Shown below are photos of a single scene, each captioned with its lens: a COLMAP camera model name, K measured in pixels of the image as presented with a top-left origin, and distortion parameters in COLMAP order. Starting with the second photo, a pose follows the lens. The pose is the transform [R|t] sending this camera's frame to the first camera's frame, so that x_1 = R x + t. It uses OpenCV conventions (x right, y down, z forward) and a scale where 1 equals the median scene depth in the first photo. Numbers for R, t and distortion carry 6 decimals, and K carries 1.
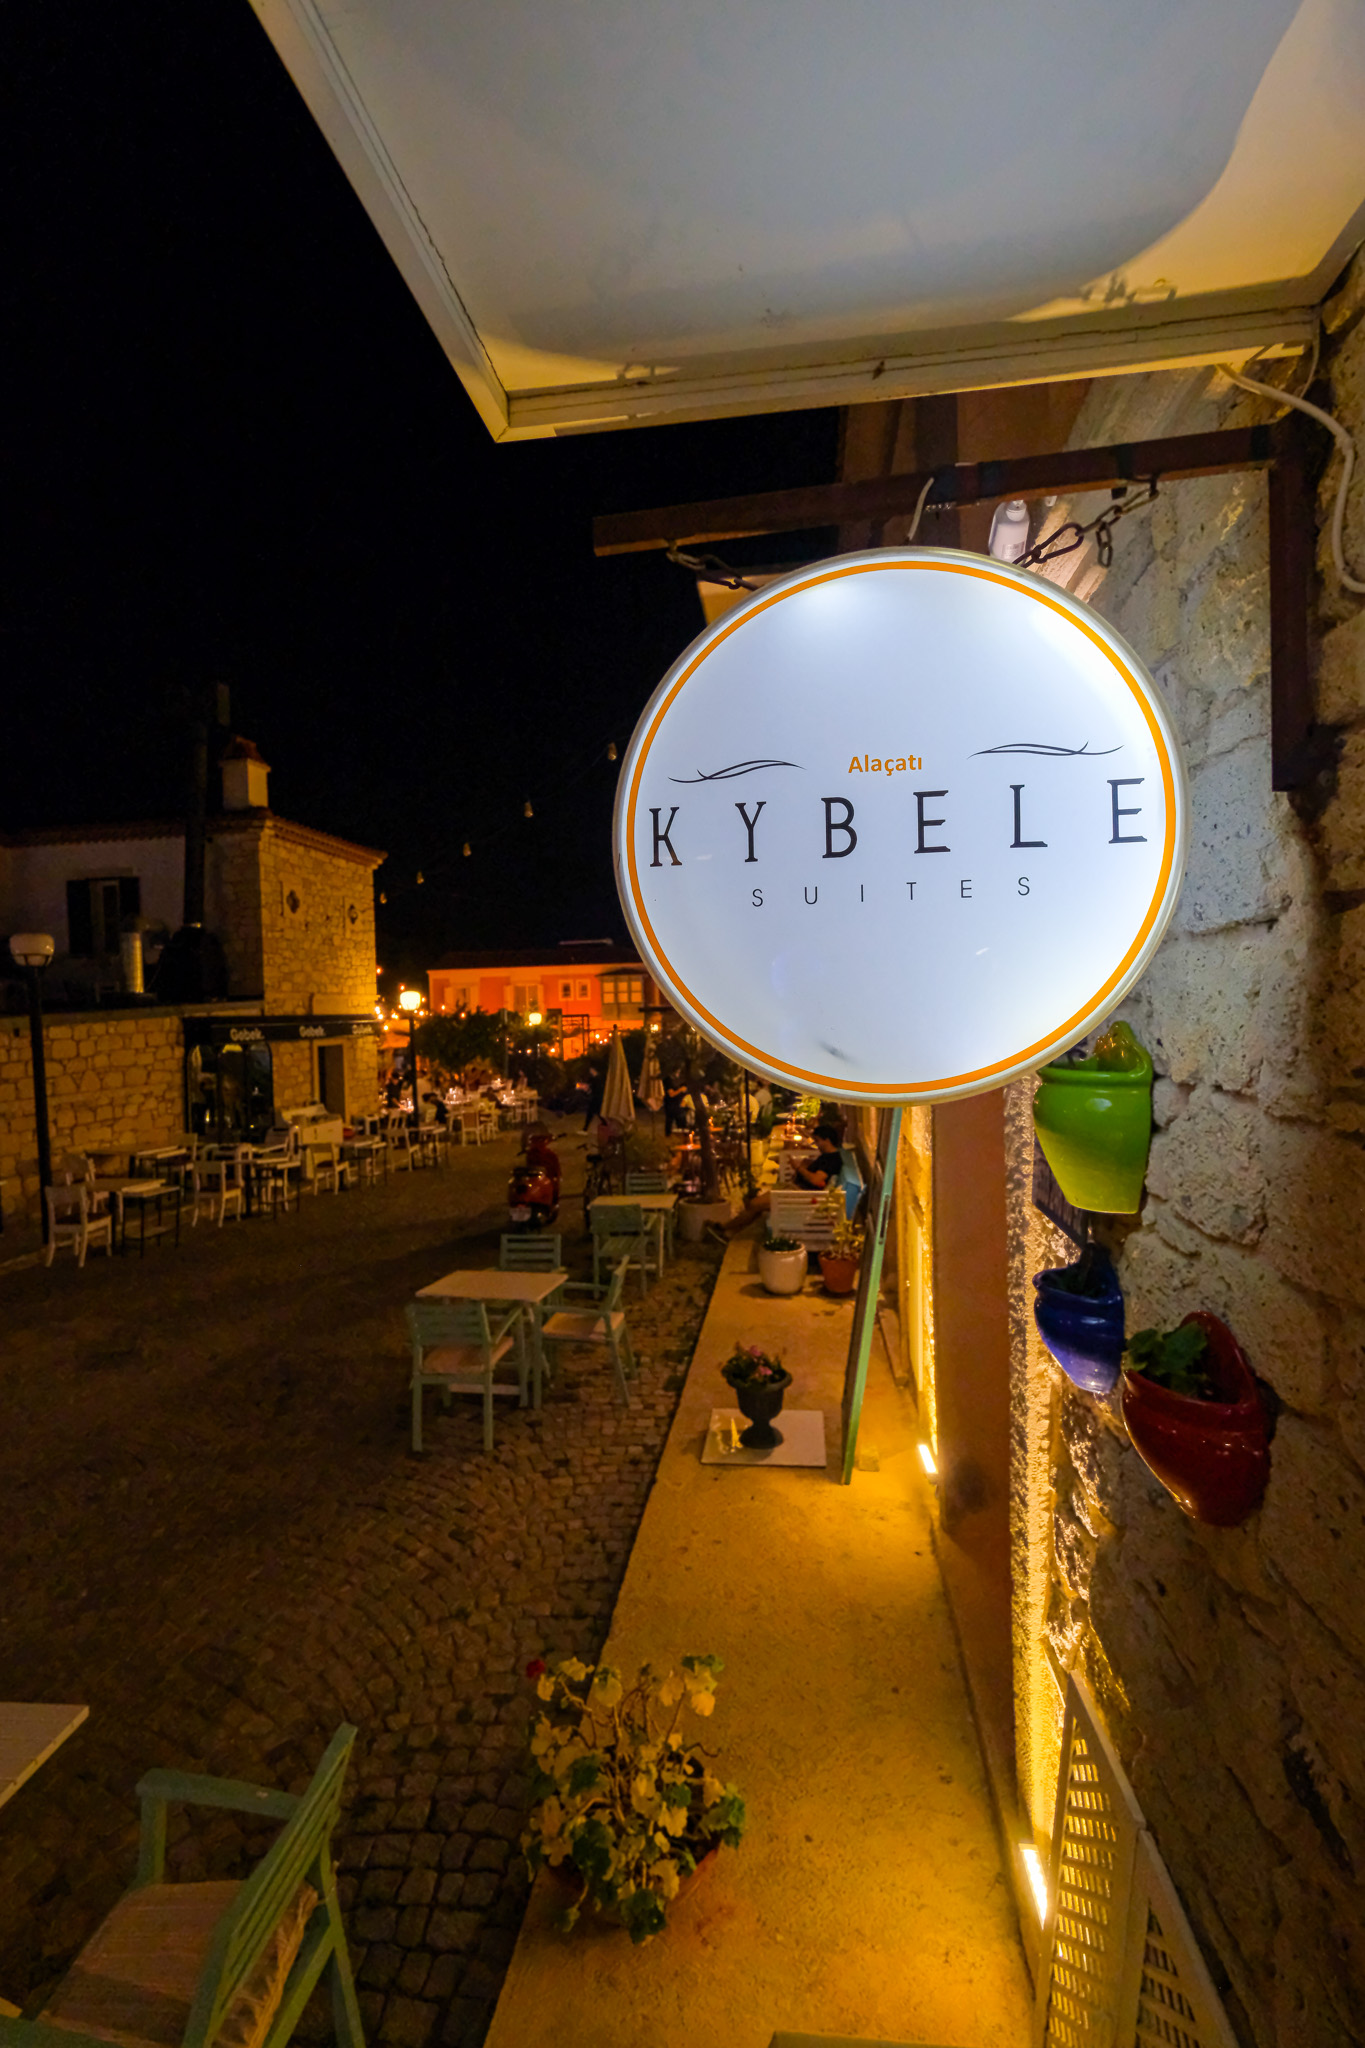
lens RADIAL K [[902.4, 0, 682.5], [0, 902.4, 1024.0], [0, 0, 1]] dist [-0.000241, 0.000531]
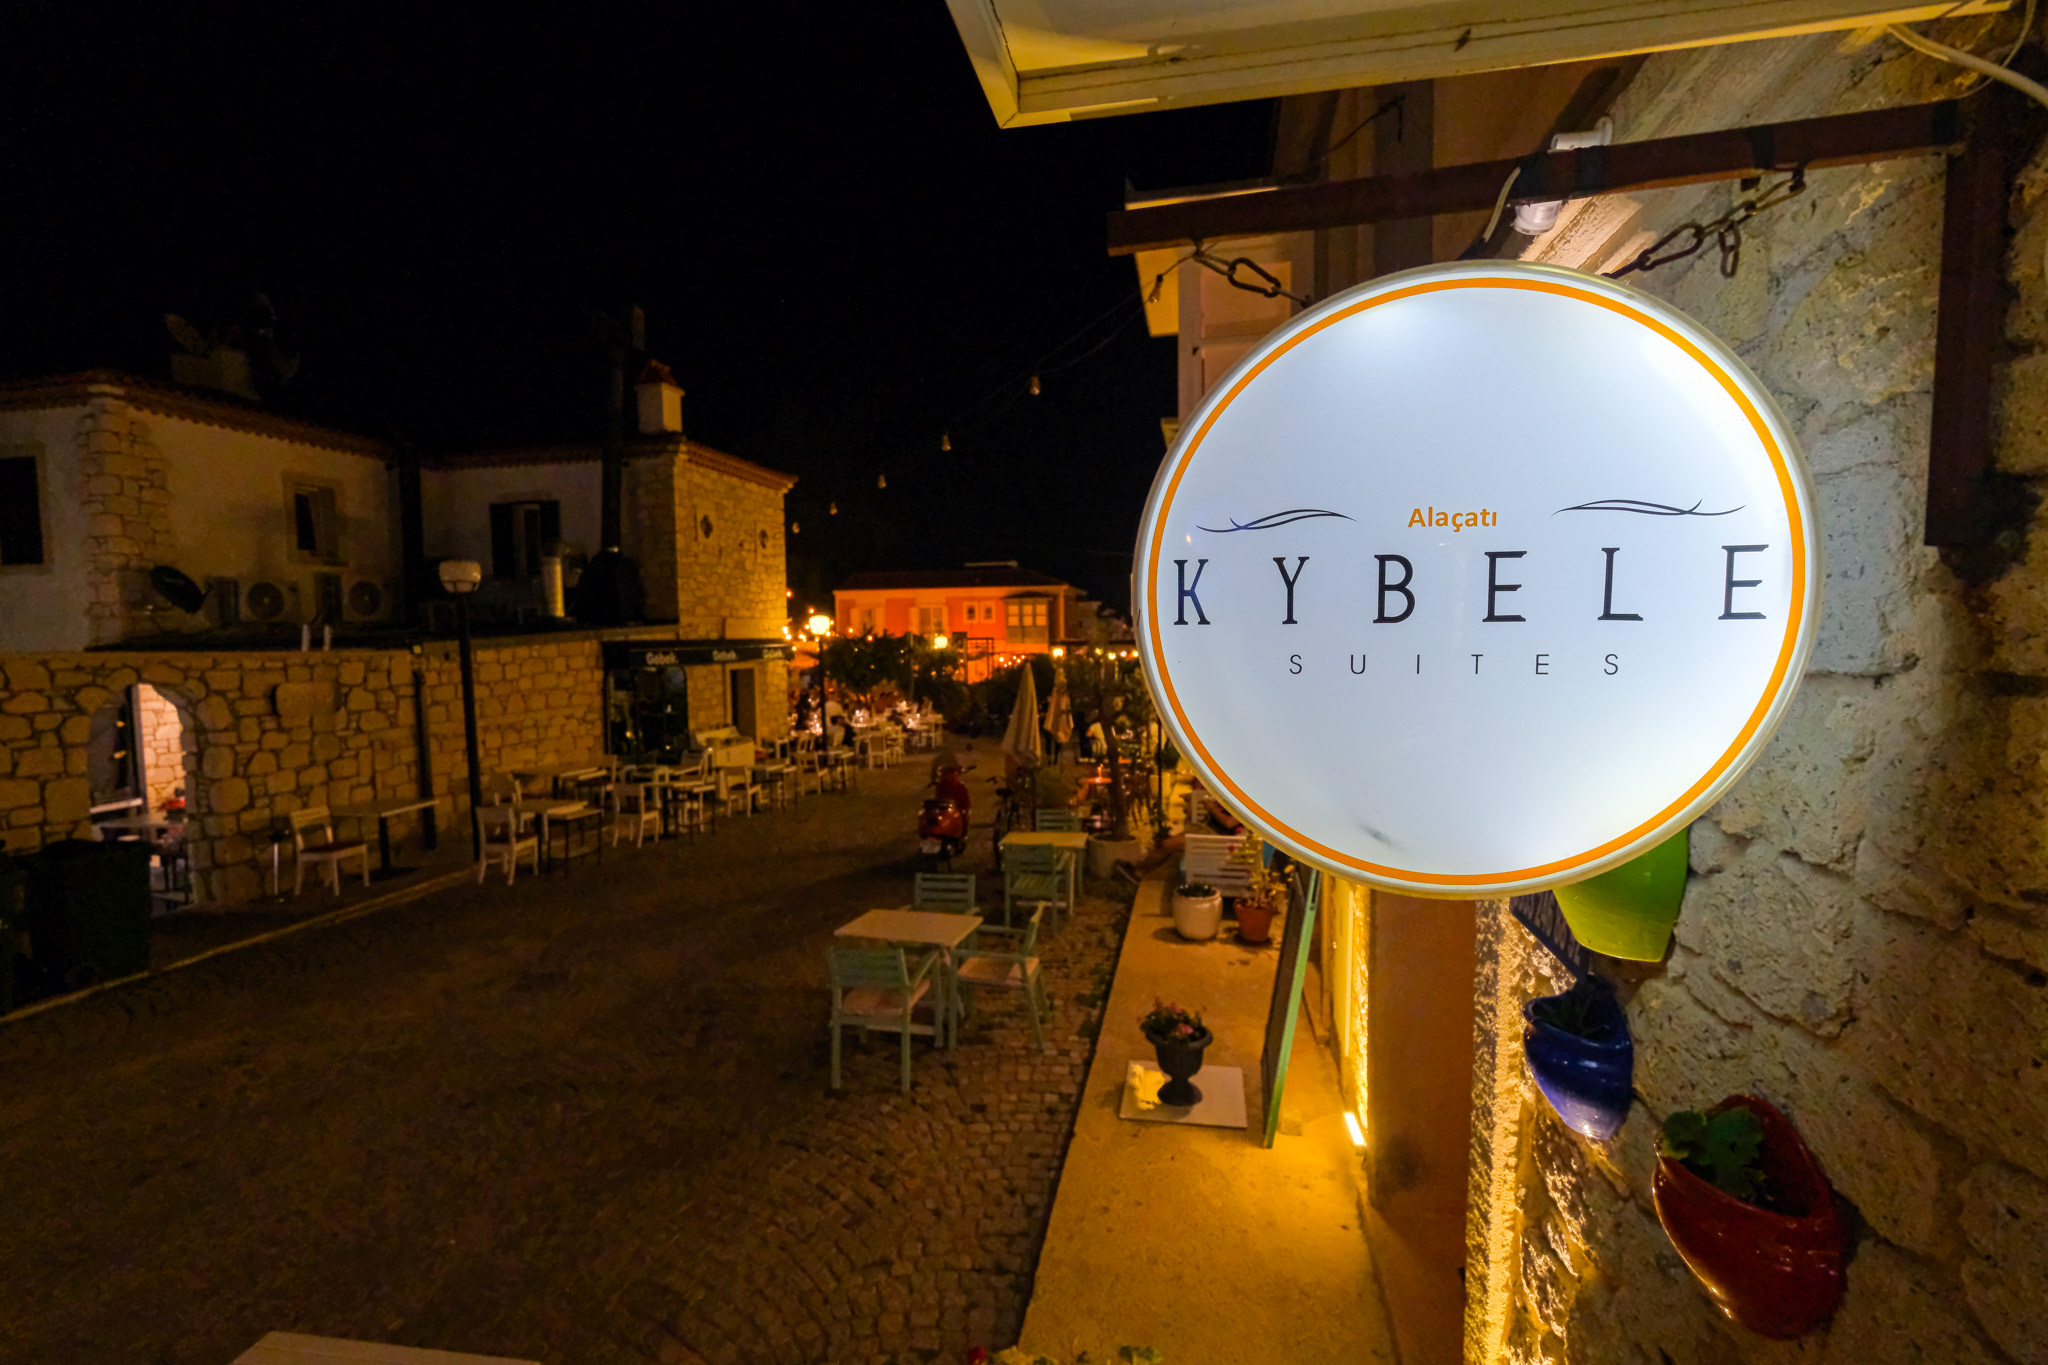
lens RADIAL K [[902.4, 0, 1028.7], [0, 902.4, 685.4], [0, 0, 1]] dist [-0.000241, 0.000531]
pose [[0.998095, 0.018049, -0.059003, -0.023742], [-0.015243, 0.998747, 0.047662, -0.029220], [0.059789, -0.046672, 0.997119, 0.020003]]
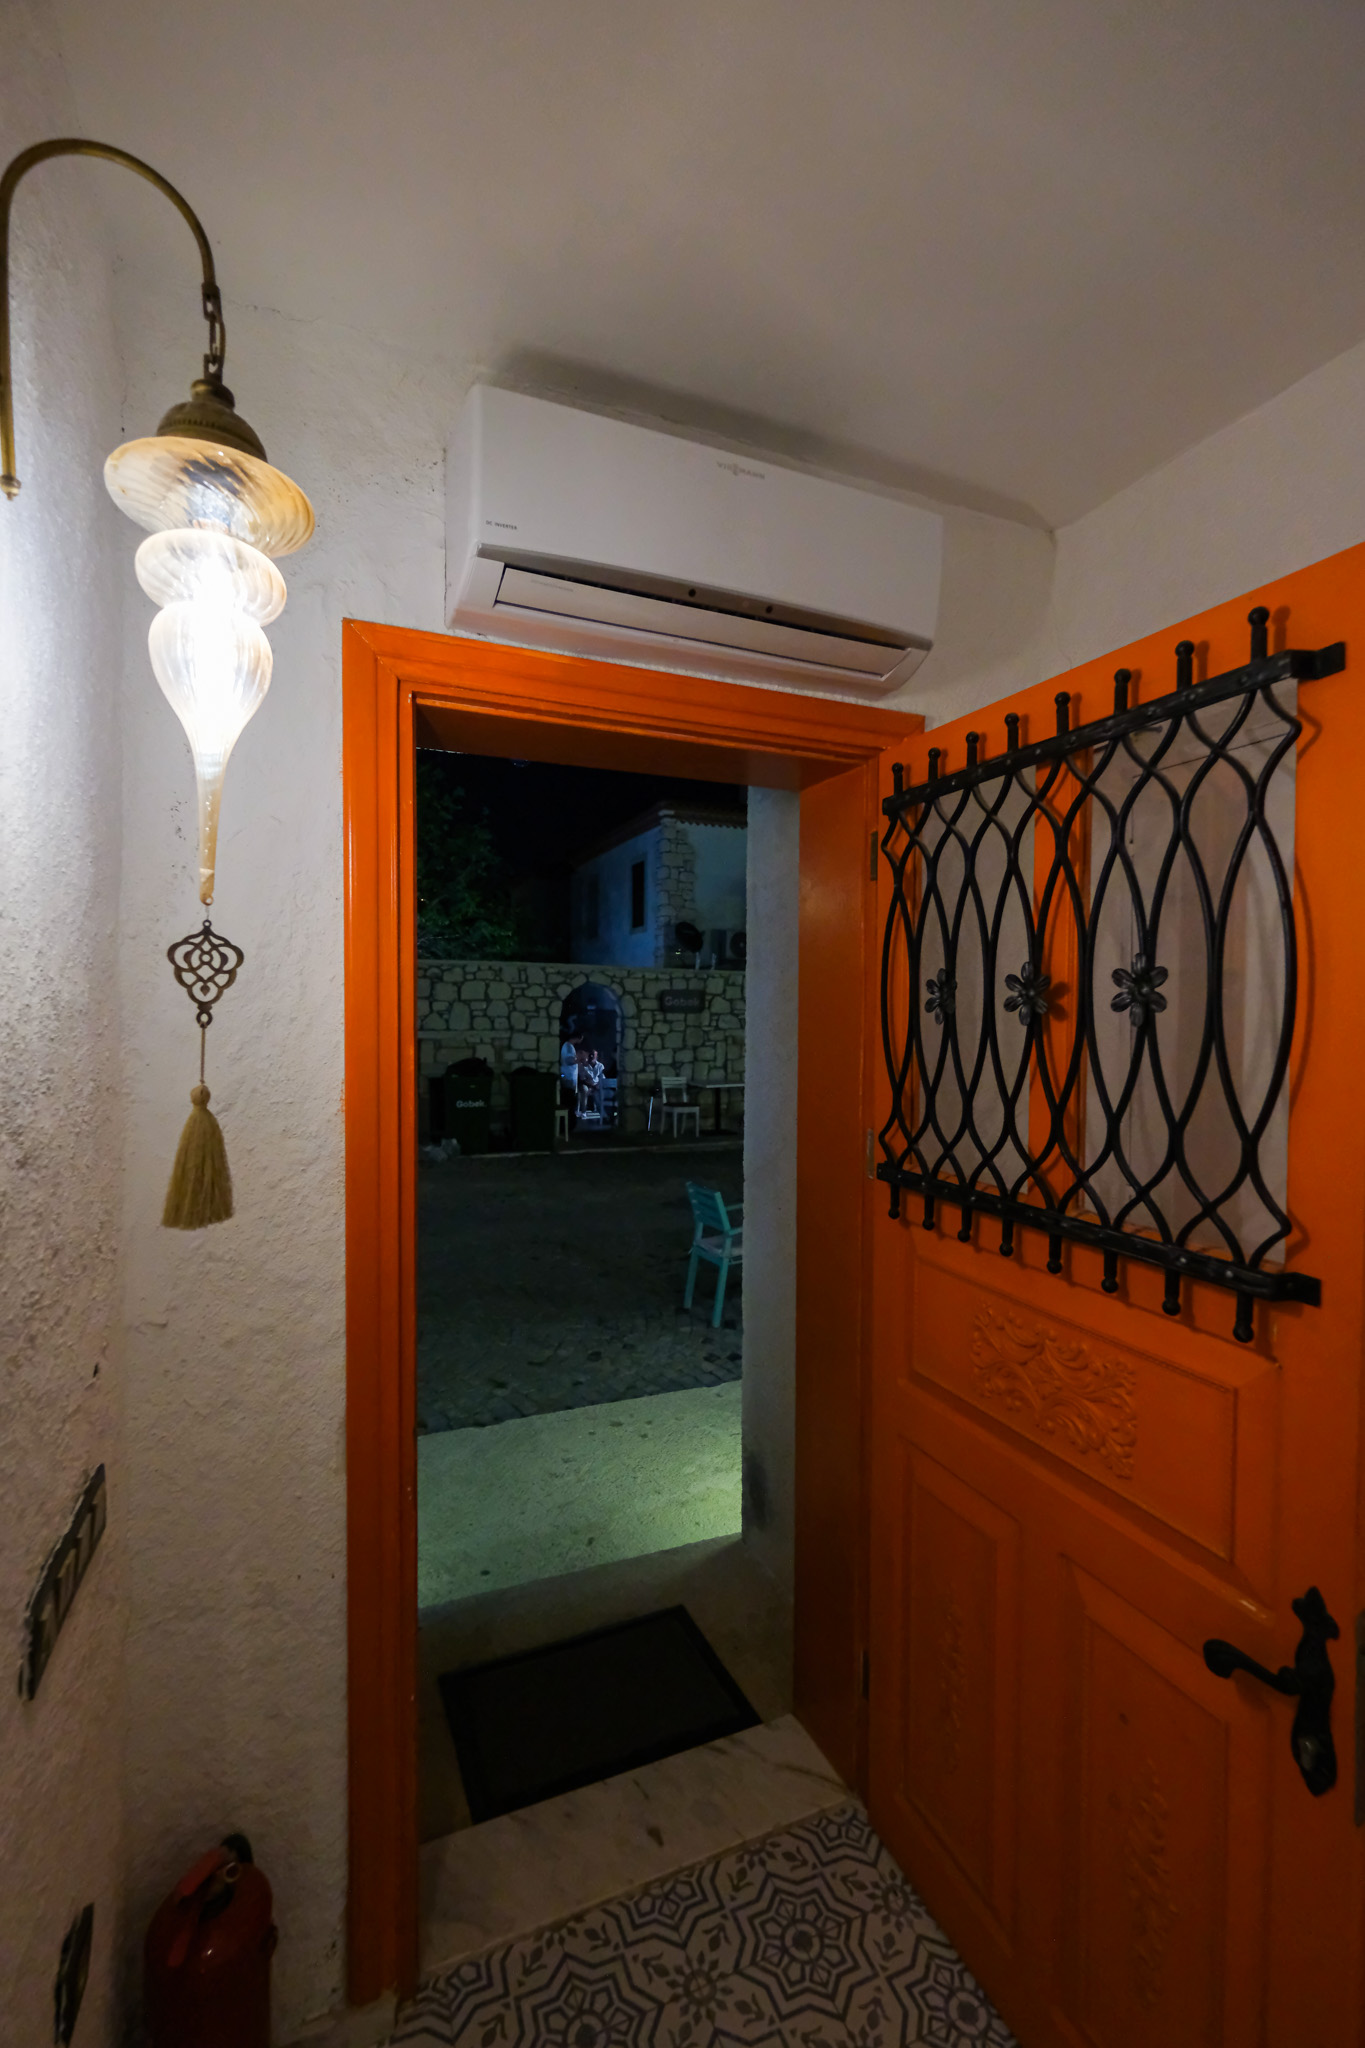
lens RADIAL K [[902.4, 0, 682.5], [0, 902.4, 1024.0], [0, 0, 1]] dist [-0.000241, 0.000531]
pose [[0.512258, 0.048959, -0.857435, 0.625610], [-0.029898, 0.998785, 0.039168, 0.063303], [0.858311, 0.005572, 0.513099, 0.379343]]
